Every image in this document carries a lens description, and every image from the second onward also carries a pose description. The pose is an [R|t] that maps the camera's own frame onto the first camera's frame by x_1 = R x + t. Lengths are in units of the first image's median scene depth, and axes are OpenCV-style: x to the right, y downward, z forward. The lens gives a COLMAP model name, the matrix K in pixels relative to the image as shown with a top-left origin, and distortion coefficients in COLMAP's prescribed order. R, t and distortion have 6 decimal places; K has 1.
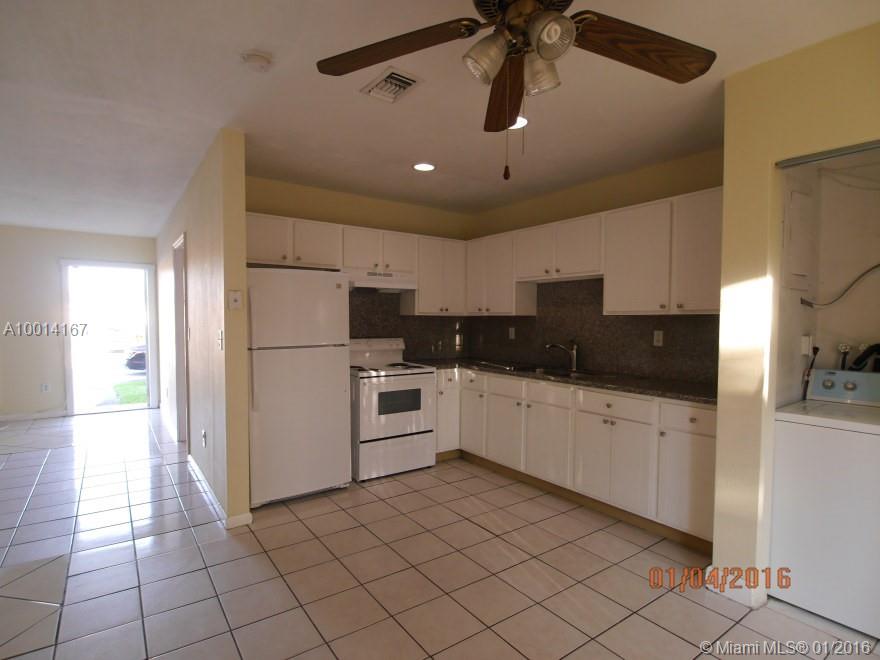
lens RADIAL K [[463.9, 0, 441.0], [0, 463.9, 337.2], [0, 0, 1]] dist [-0.000914, -0.018922]
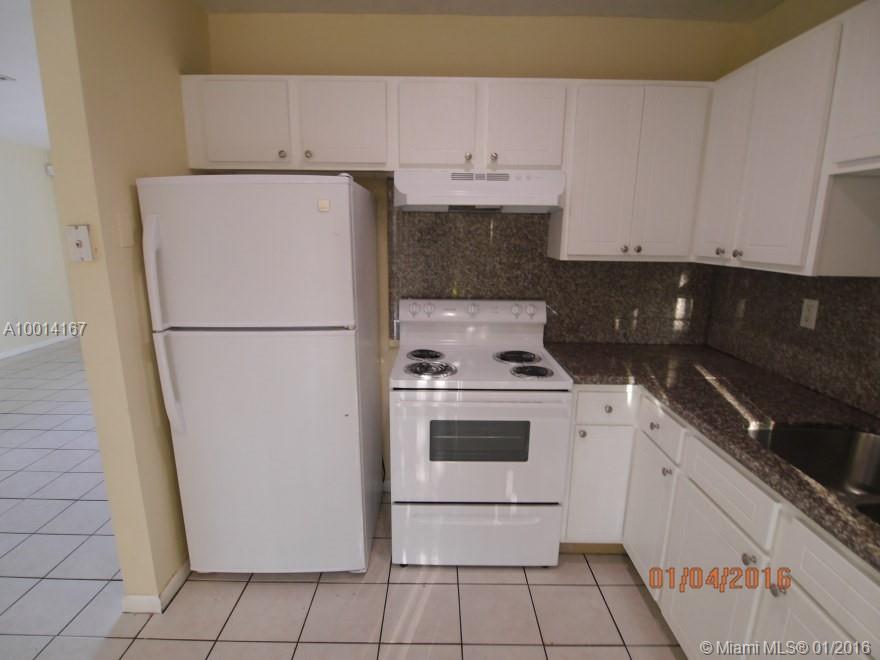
lens RADIAL K [[463.9, 0, 441.0], [0, 463.9, 337.2], [0, 0, 1]] dist [-0.000914, -0.018922]
pose [[0.812473, 0.131033, -0.568083, 0.143141], [-0.028983, 0.982288, 0.185122, -0.060473], [0.582278, -0.133942, 0.801880, 0.583566]]
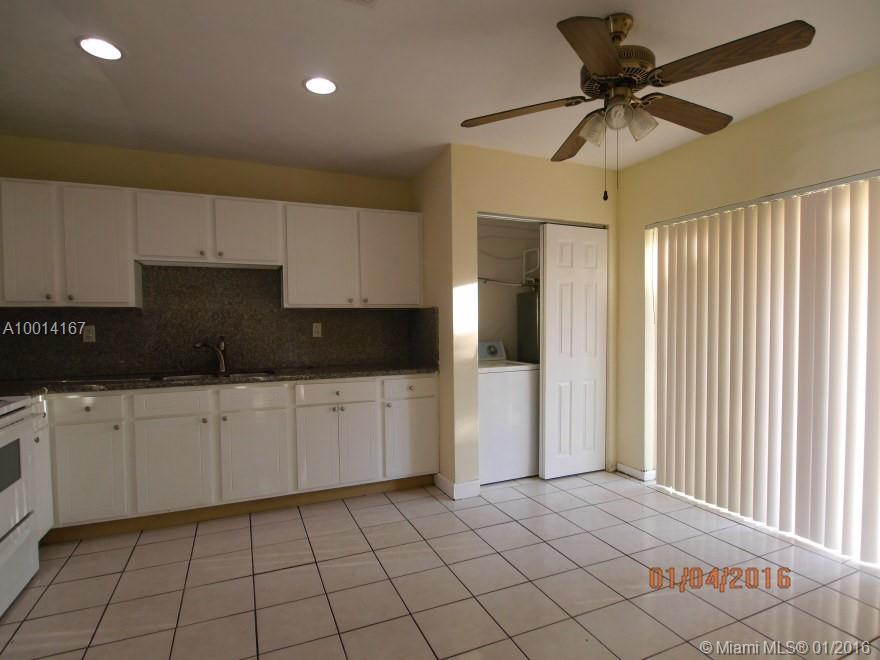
lens RADIAL K [[463.9, 0, 441.0], [0, 463.9, 337.2], [0, 0, 1]] dist [-0.000914, -0.018922]
pose [[0.206175, -0.036964, 0.977817, -0.462406], [0.046879, 0.998512, 0.027861, 0.002018], [-0.977392, 0.040095, 0.207601, 0.415207]]
